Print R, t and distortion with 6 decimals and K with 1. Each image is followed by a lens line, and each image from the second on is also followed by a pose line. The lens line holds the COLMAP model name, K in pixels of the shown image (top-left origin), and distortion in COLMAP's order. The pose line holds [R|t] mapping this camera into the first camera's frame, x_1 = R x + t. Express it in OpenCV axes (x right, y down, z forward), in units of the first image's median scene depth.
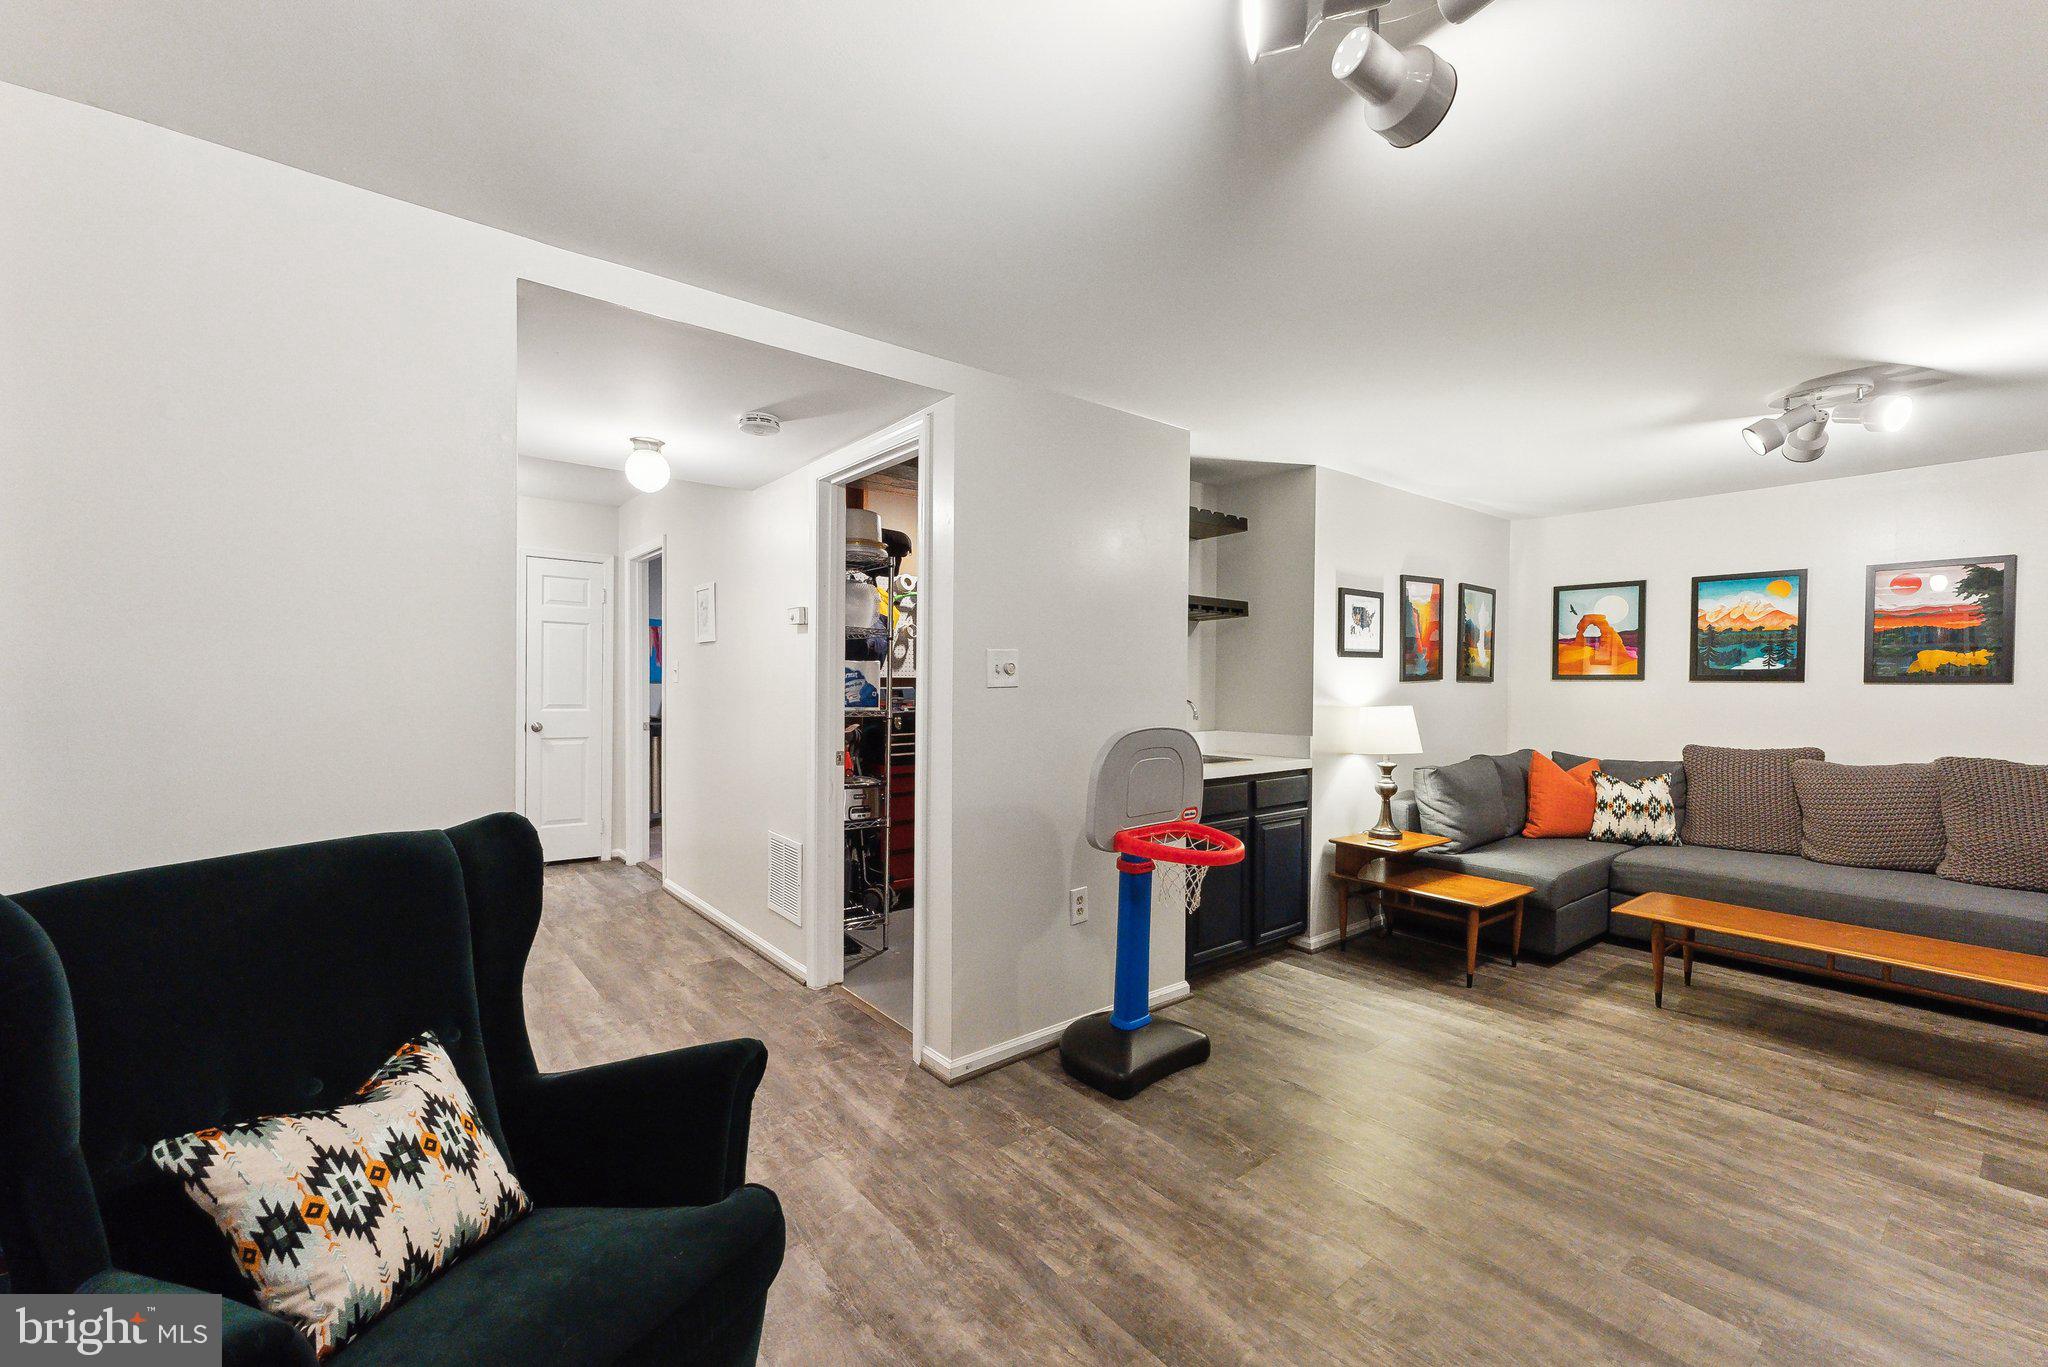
lens RADIAL K [[836.5, 0, 1023.9], [0, 836.5, 698.6], [0, 0, 1]] dist [0.001029, 0.000197]
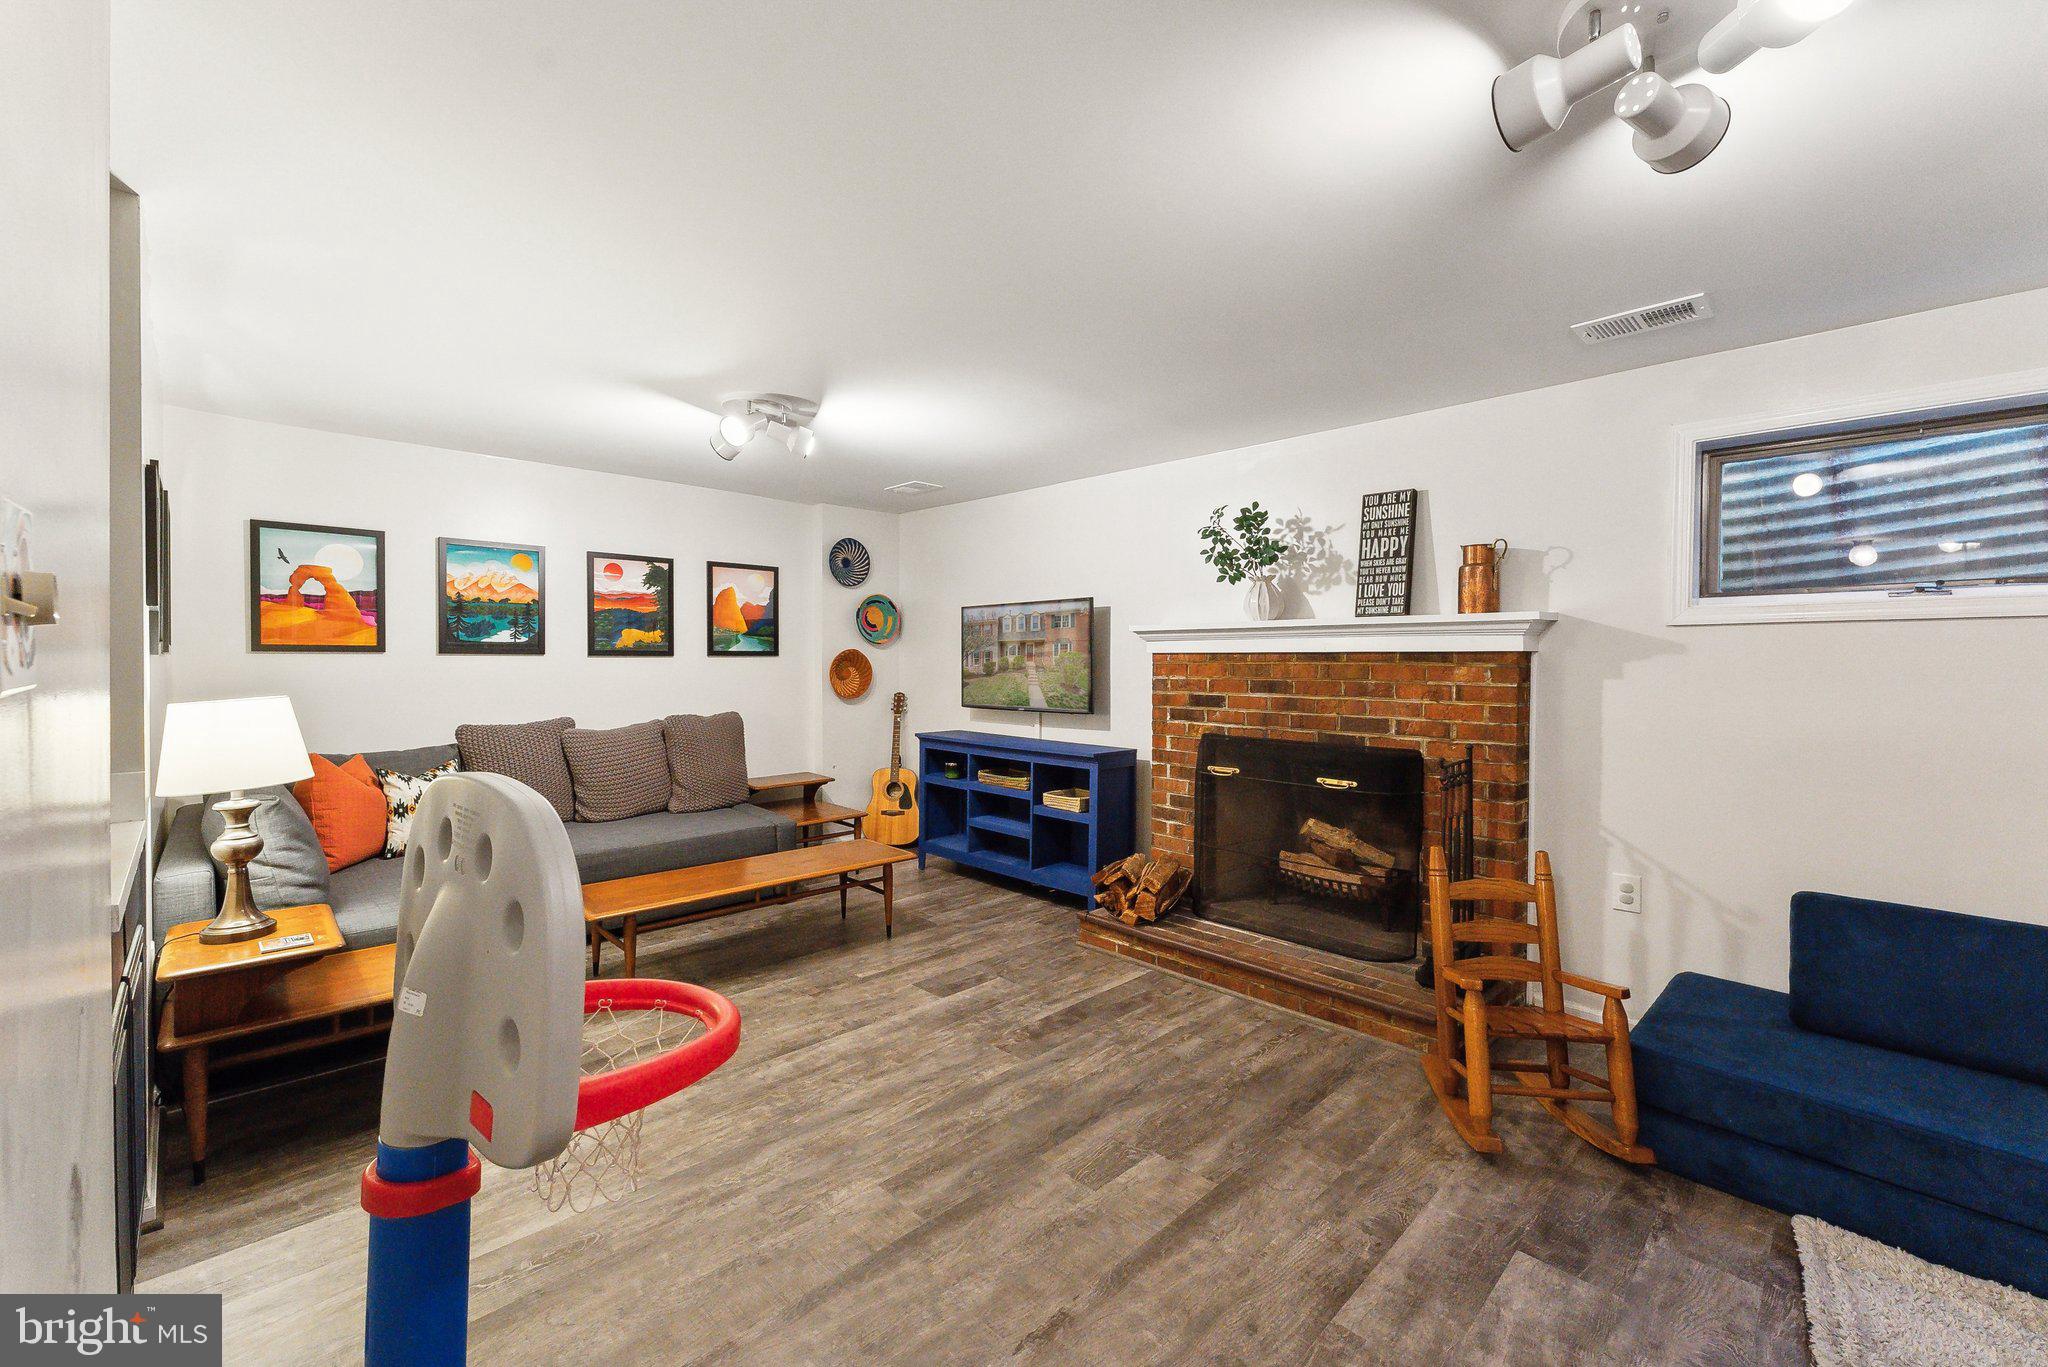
lens RADIAL K [[832.5, 0, 1023.9], [0, 832.5, 670.9], [0, 0, 1]] dist [0.000641, 0.000032]
pose [[-0.092151, -0.019613, 0.995552, -0.170795], [0.016034, 0.999647, 0.021178, -0.013986], [-0.995616, 0.017914, -0.091804, 0.557427]]
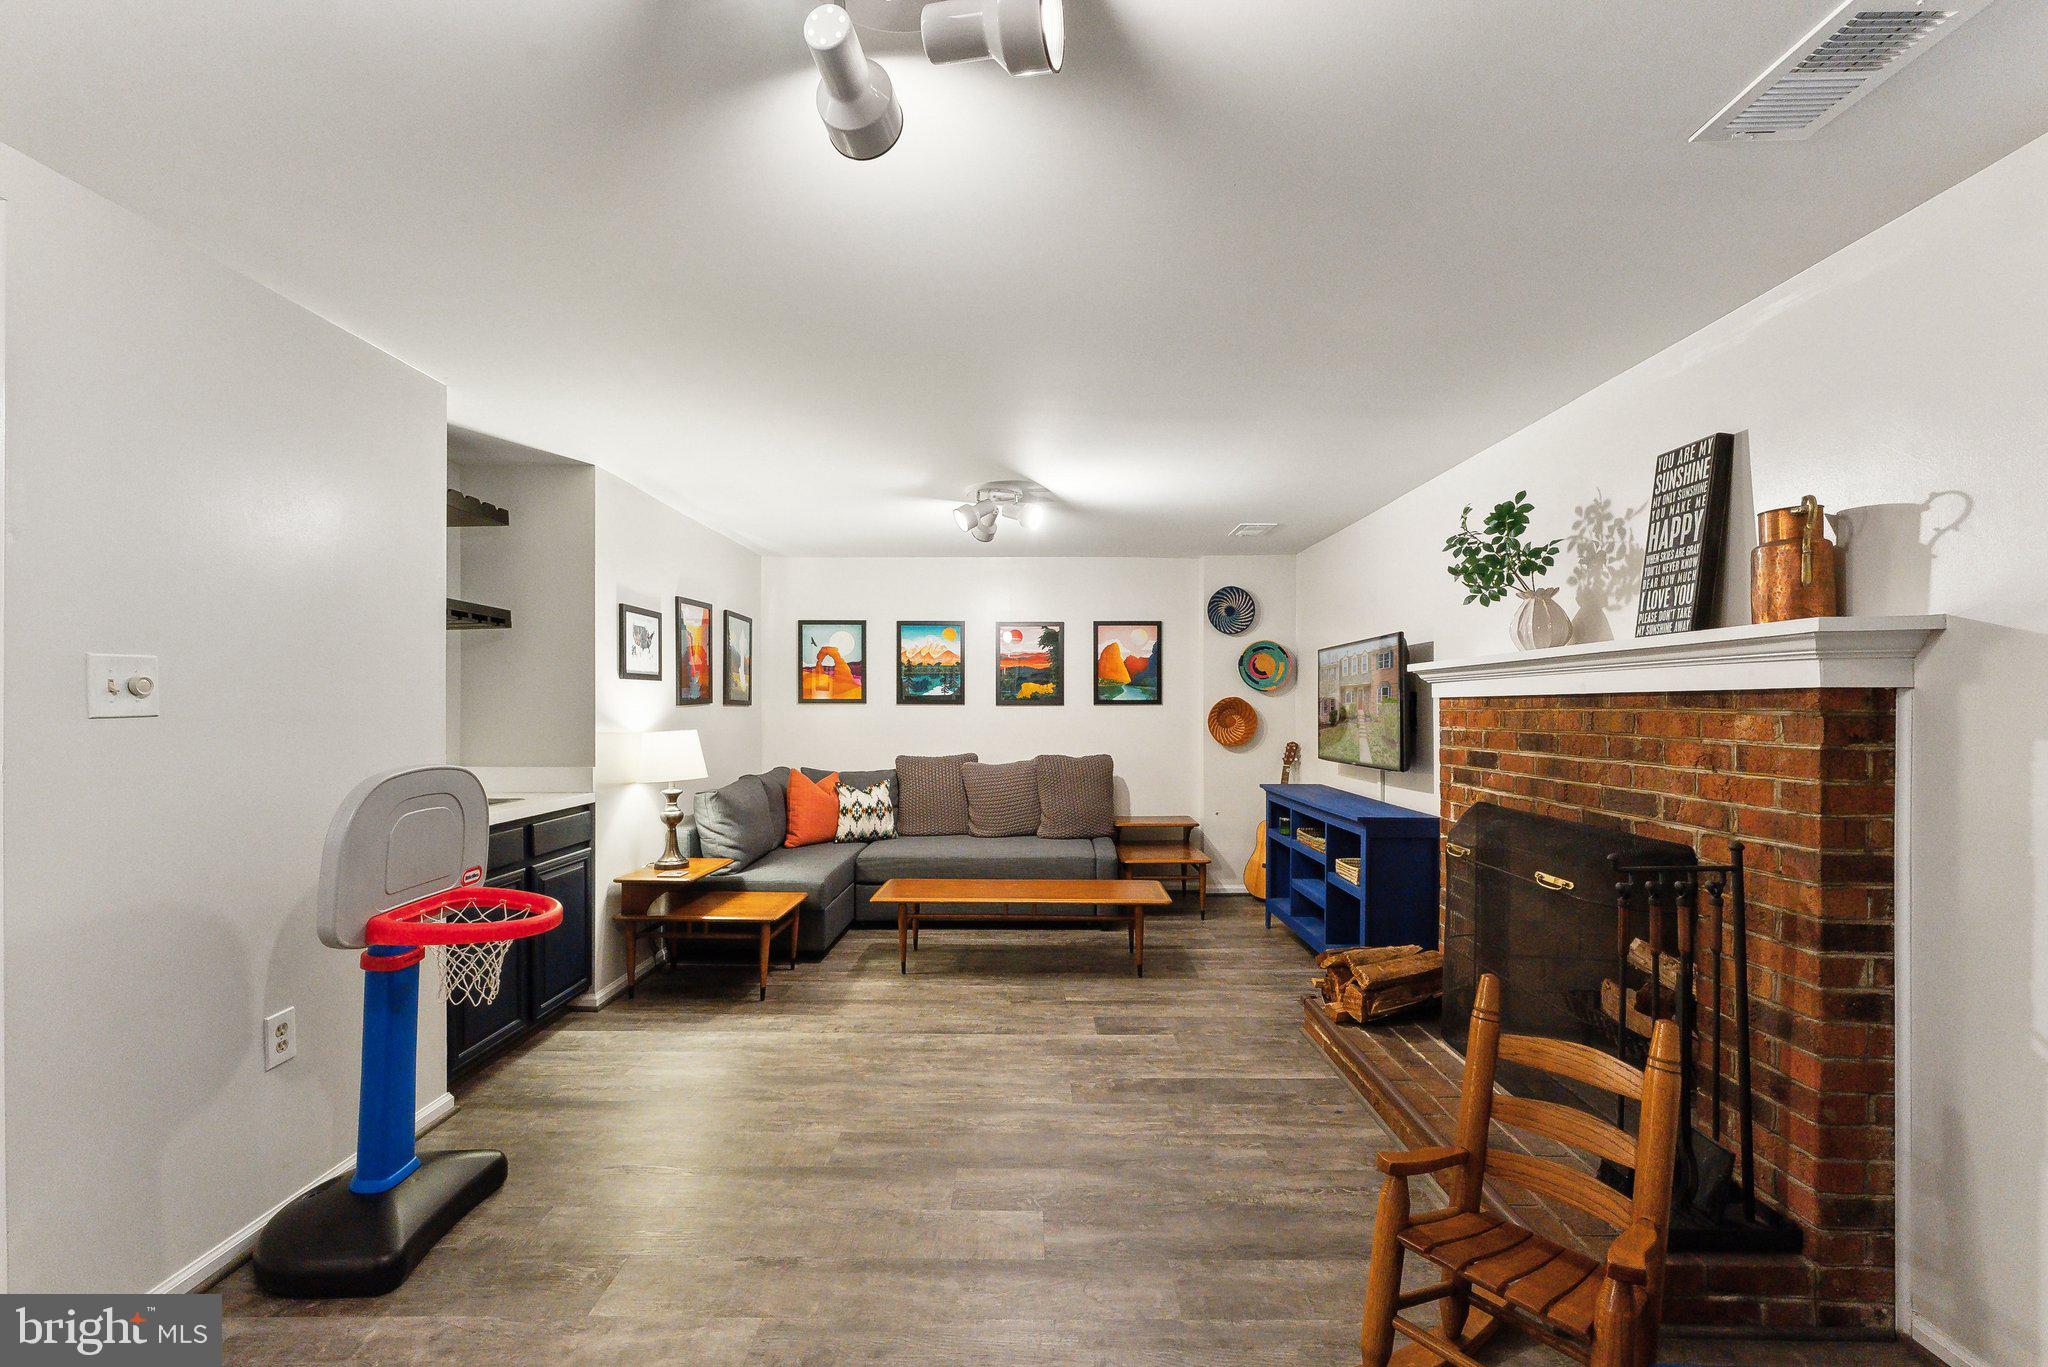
lens RADIAL K [[839.8, 0, 1022.4], [0, 839.8, 708.4], [0, 0, 1]] dist [-0.000061, -0.000029]
pose [[0.635187, -0.006064, 0.772335, -0.058772], [0.018744, 0.999796, -0.007565, -0.002222], [-0.772131, 0.019282, 0.635171, 0.077149]]
